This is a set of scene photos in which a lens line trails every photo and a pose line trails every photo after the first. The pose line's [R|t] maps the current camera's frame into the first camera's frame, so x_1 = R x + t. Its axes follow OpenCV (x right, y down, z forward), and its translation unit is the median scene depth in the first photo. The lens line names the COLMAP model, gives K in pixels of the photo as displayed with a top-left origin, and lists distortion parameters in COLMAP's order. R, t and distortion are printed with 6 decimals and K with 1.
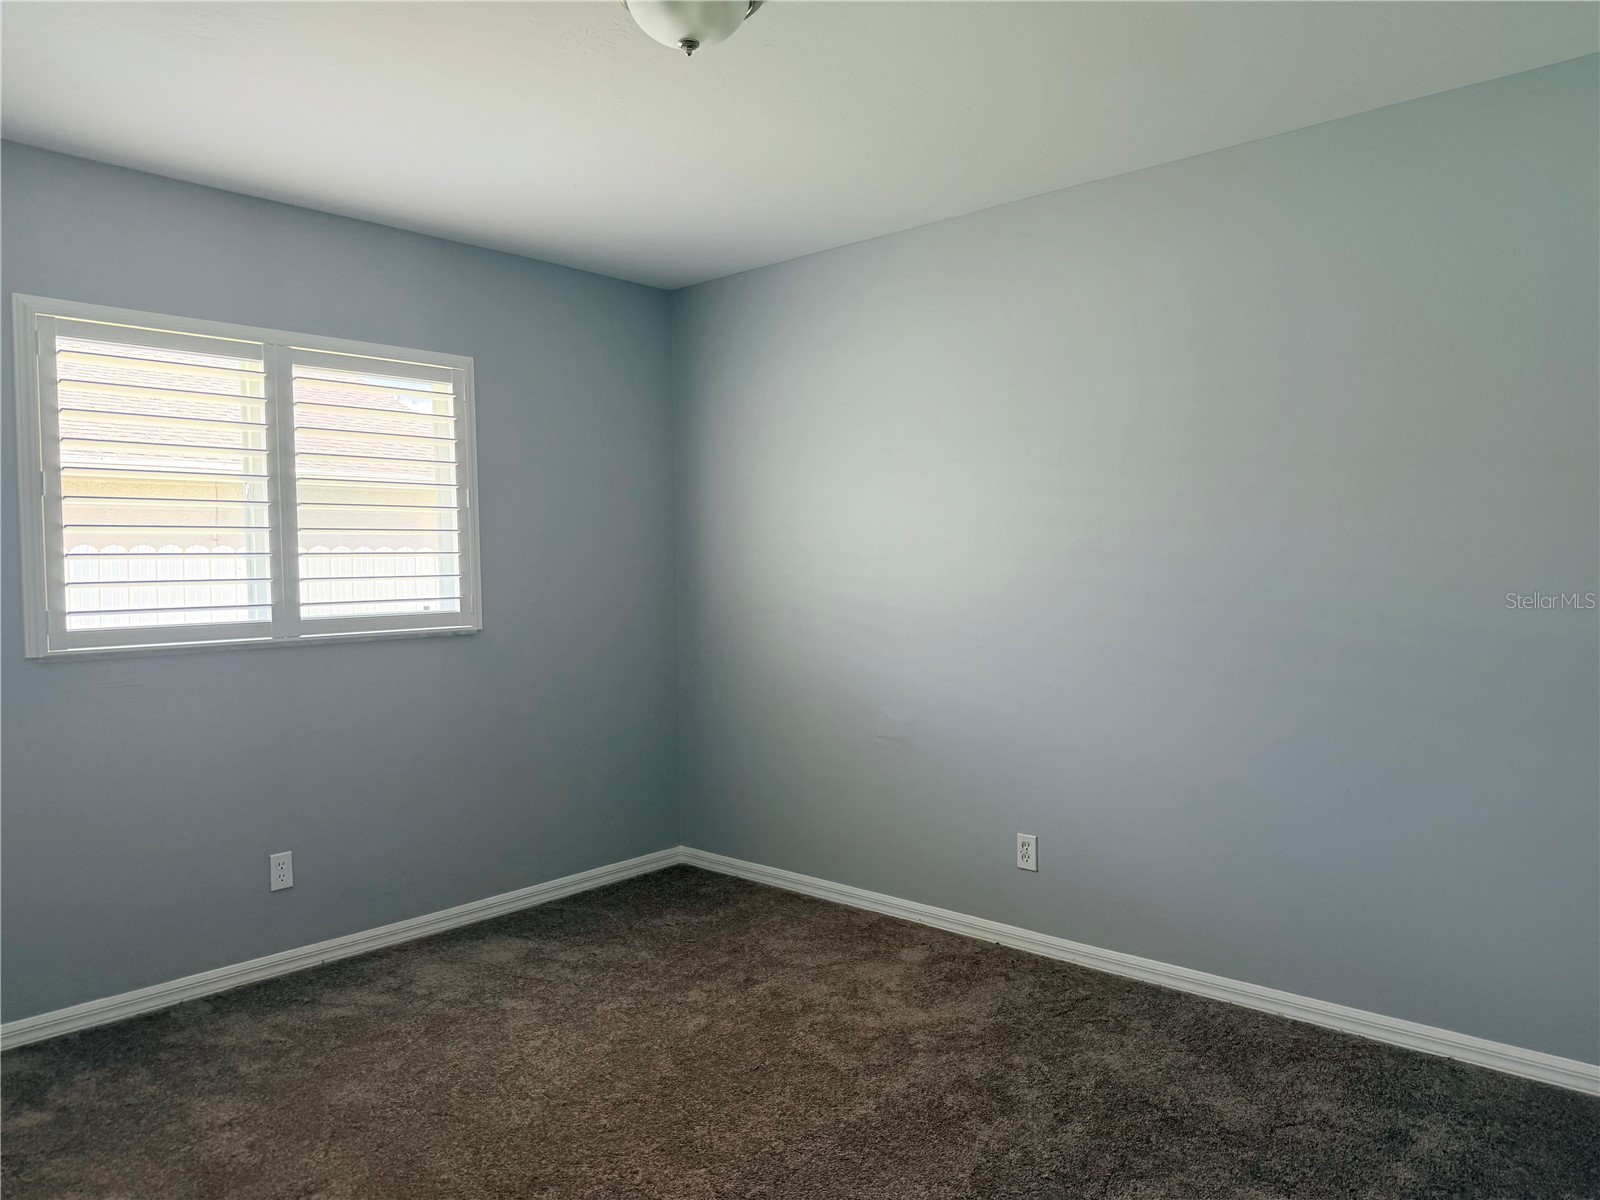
lens RADIAL K [[1116.4, 0, 798.2], [0, 1116.4, 590.1], [0, 0, 1]] dist [0.009094, -0.022078]
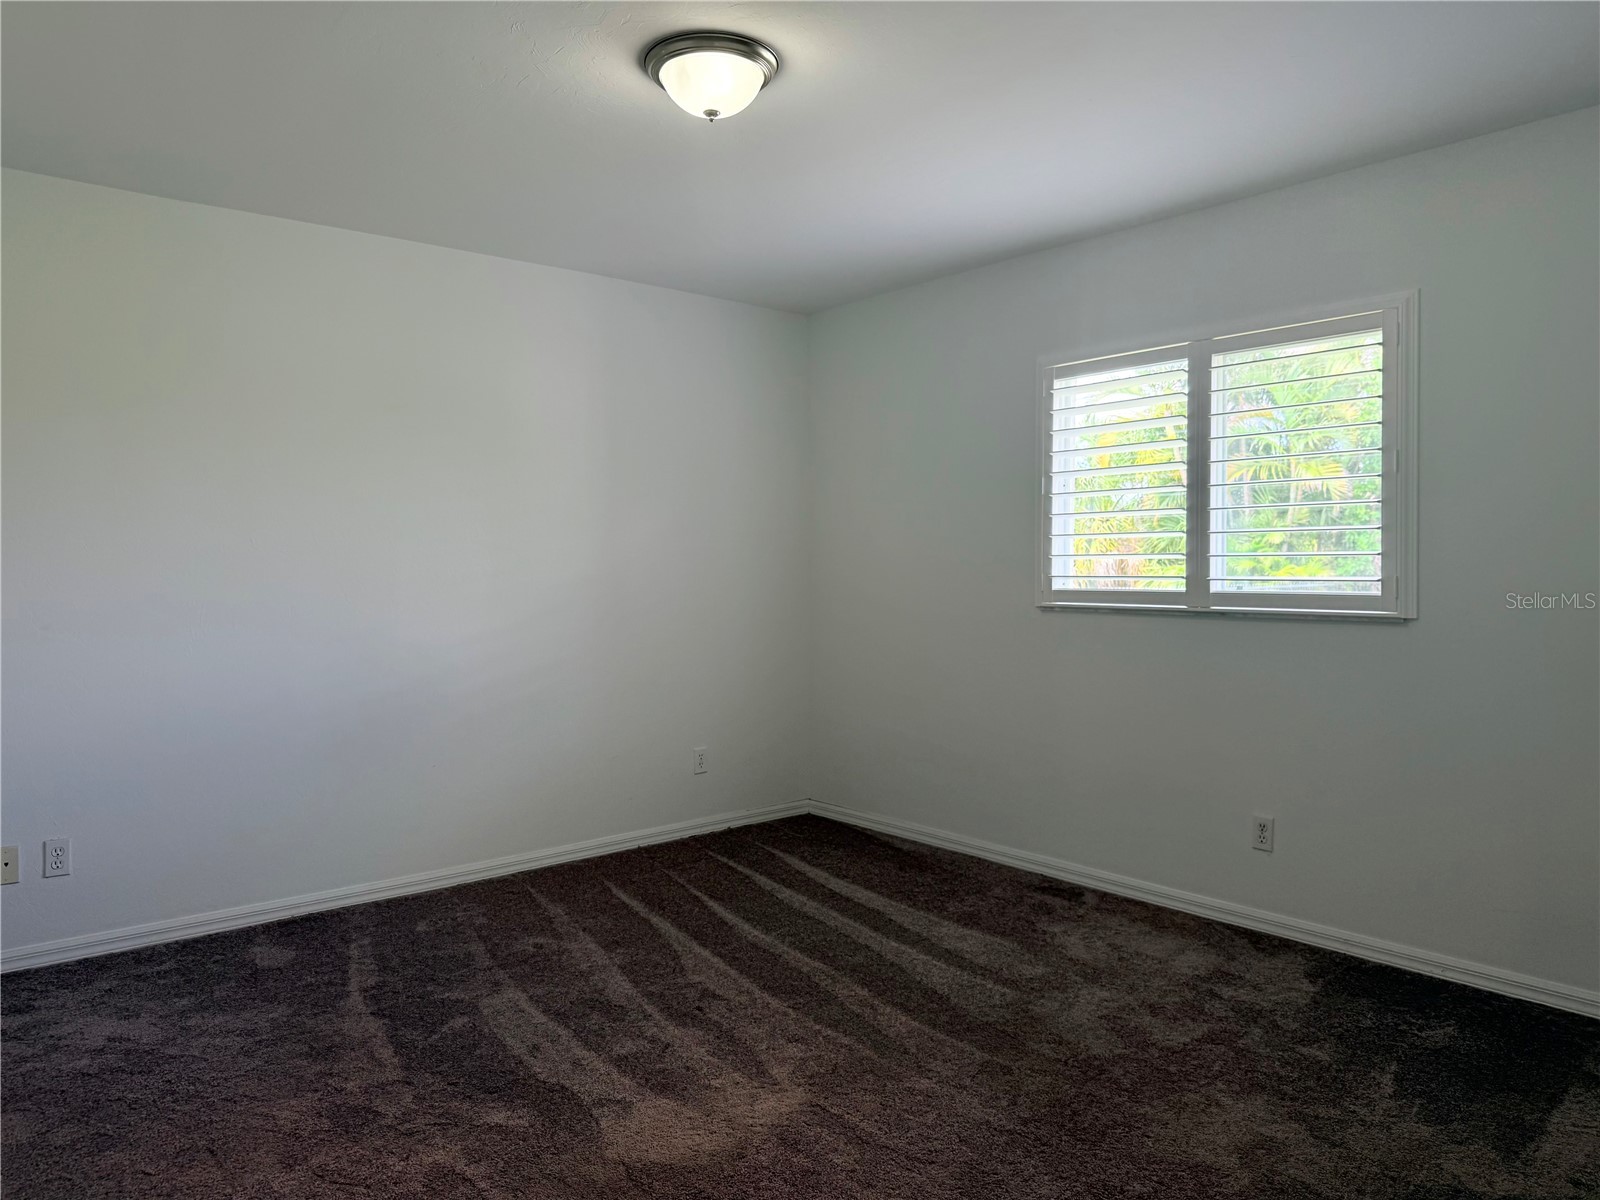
lens RADIAL K [[1116.4, 0, 798.2], [0, 1116.4, 590.1], [0, 0, 1]] dist [0.009094, -0.022078]
pose [[-0.151372, 0.049759, -0.987224, 0.683900], [-0.009274, 0.998617, 0.051755, -0.028224], [0.988433, 0.016990, -0.150701, 0.775771]]
